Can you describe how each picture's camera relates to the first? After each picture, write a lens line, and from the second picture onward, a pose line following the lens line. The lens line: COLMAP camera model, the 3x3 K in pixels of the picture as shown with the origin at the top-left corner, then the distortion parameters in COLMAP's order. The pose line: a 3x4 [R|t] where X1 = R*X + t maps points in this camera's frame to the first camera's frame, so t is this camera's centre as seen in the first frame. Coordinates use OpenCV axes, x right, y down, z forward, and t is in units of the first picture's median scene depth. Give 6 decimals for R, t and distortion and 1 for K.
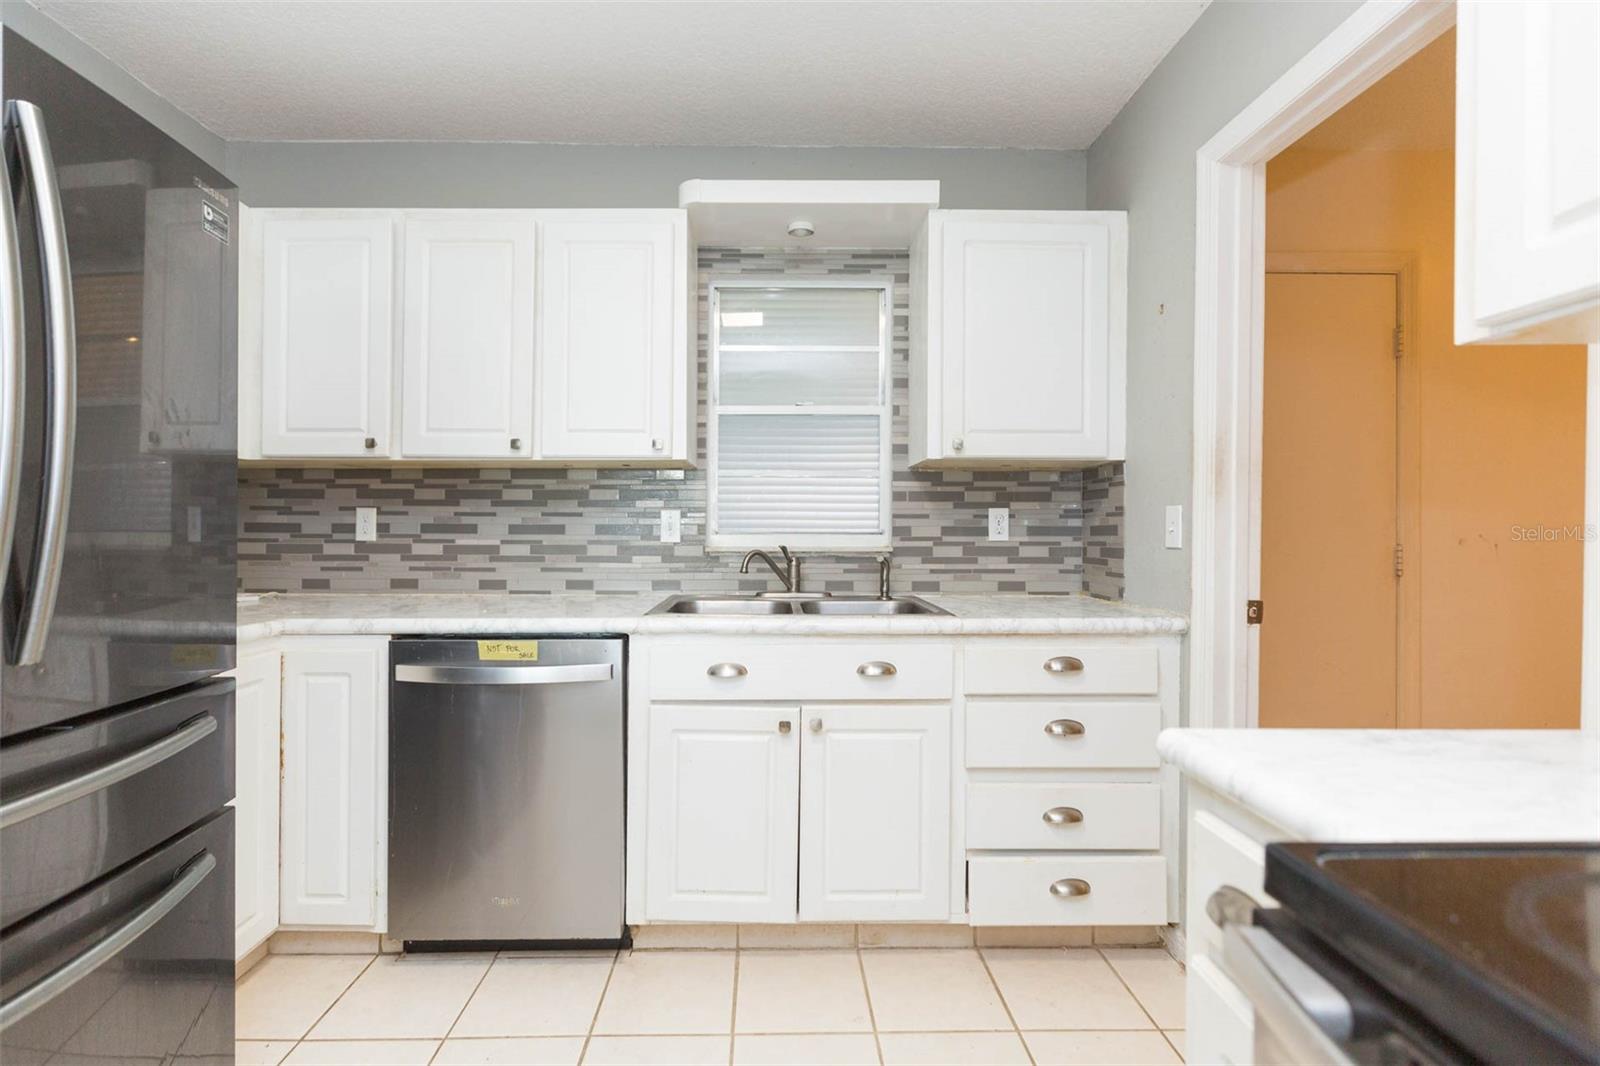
lens RADIAL K [[718.3, 0, 786.1], [0, 718.3, 518.6], [0, 0, 1]] dist [0.000879, -0.000088]
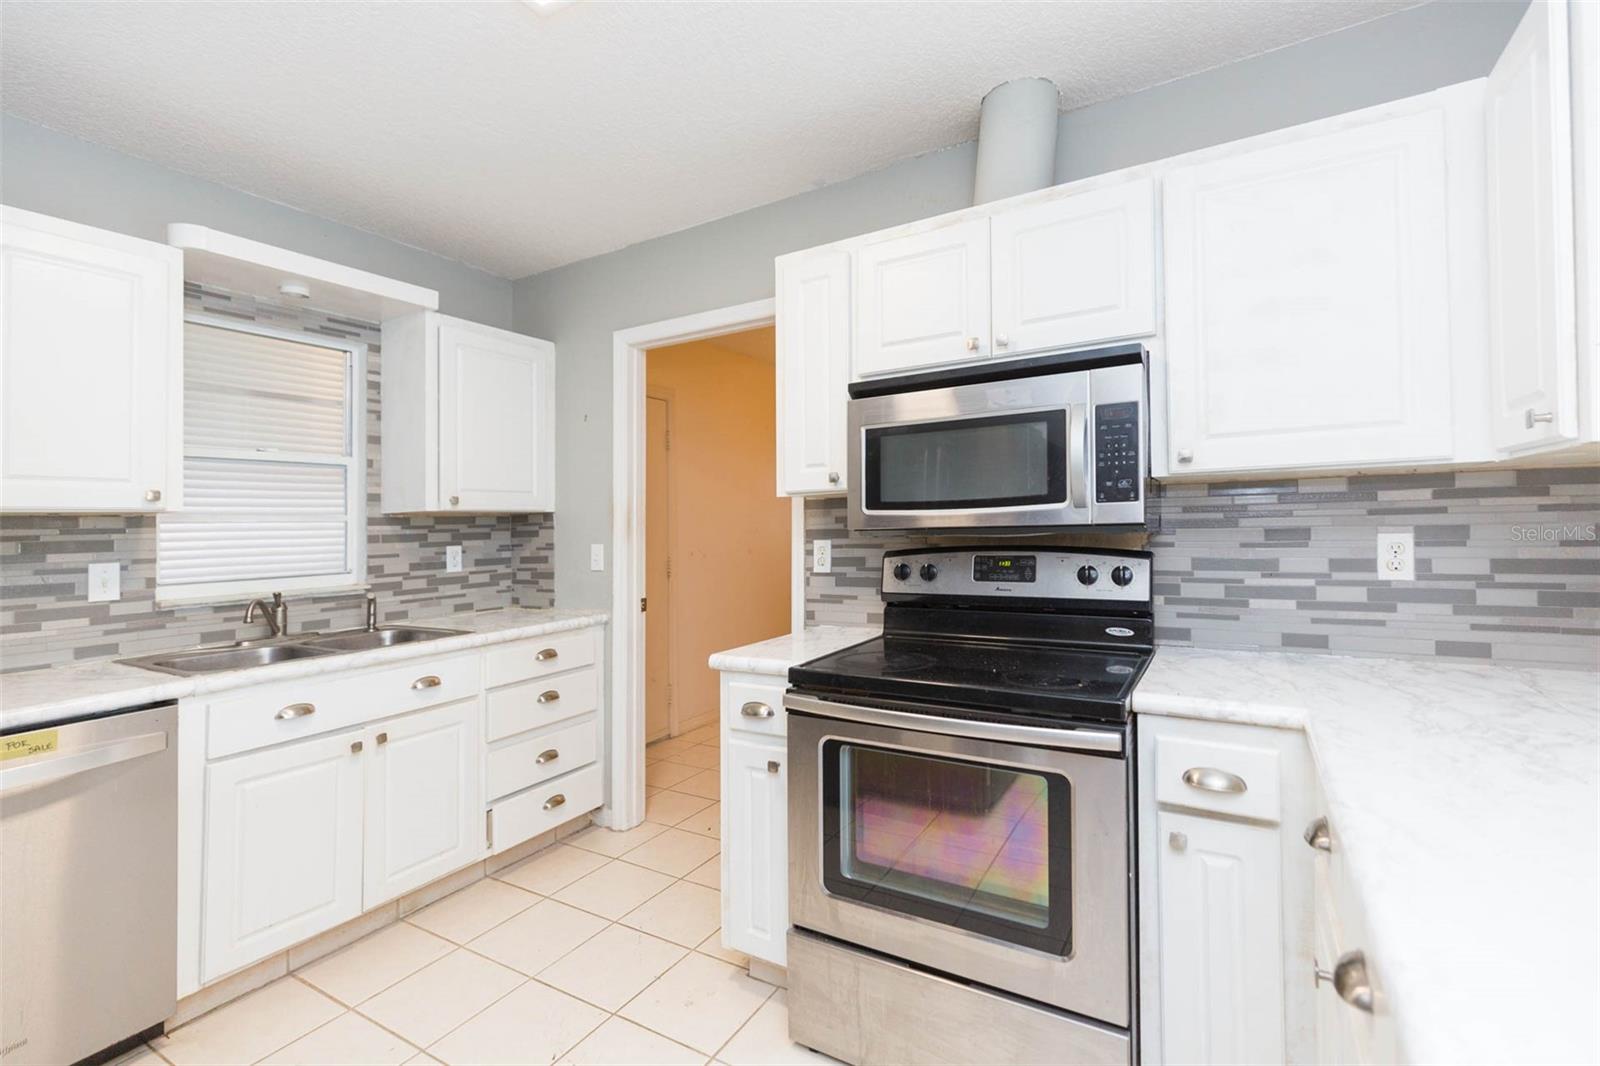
lens RADIAL K [[735.7, 0, 799.5], [0, 735.7, 527.2], [0, 0, 1]] dist [0.006288, 0.000485]
pose [[0.517927, -0.018548, 0.855224, -0.492506], [0.014968, 0.999808, 0.012619, -0.054870], [-0.855294, 0.006266, 0.518105, -0.181791]]
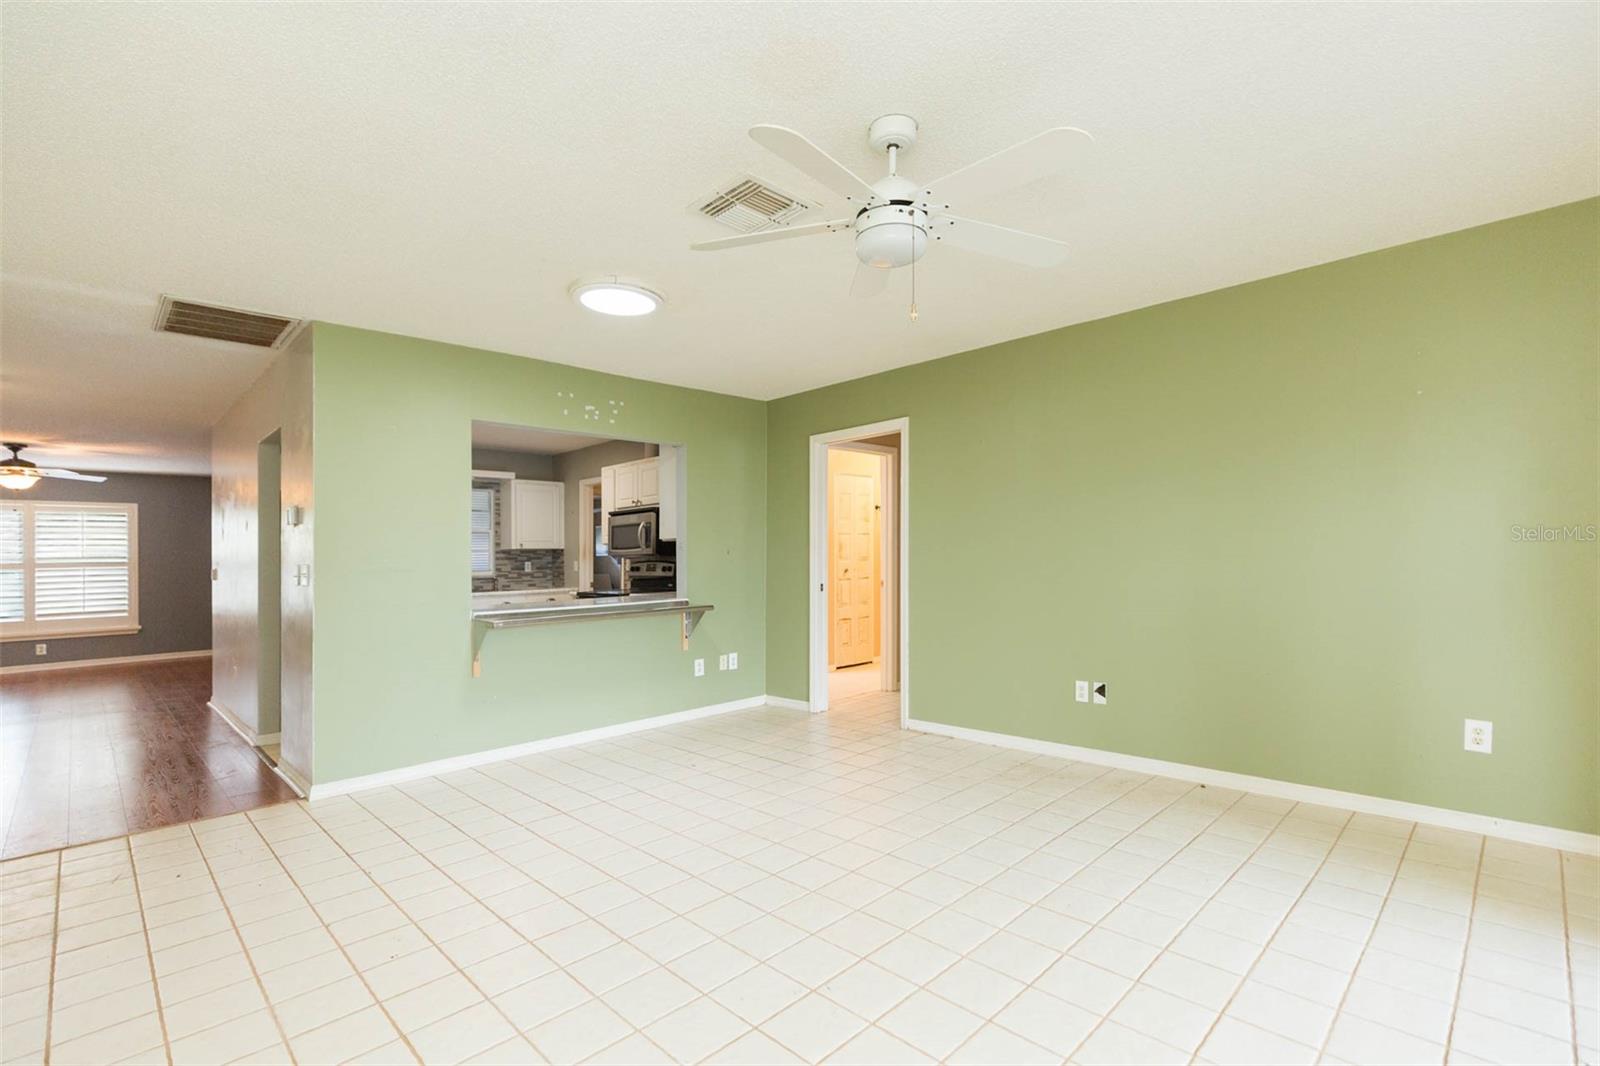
lens RADIAL K [[718.5, 0, 796.1], [0, 718.5, 554.6], [0, 0, 1]] dist [0.000957, 0.000333]
pose [[0.721621, -0.014253, 0.692141, -1.104437], [0.015095, 0.999874, 0.004852, -0.044886], [-0.692123, 0.006946, 0.721746, -2.245243]]
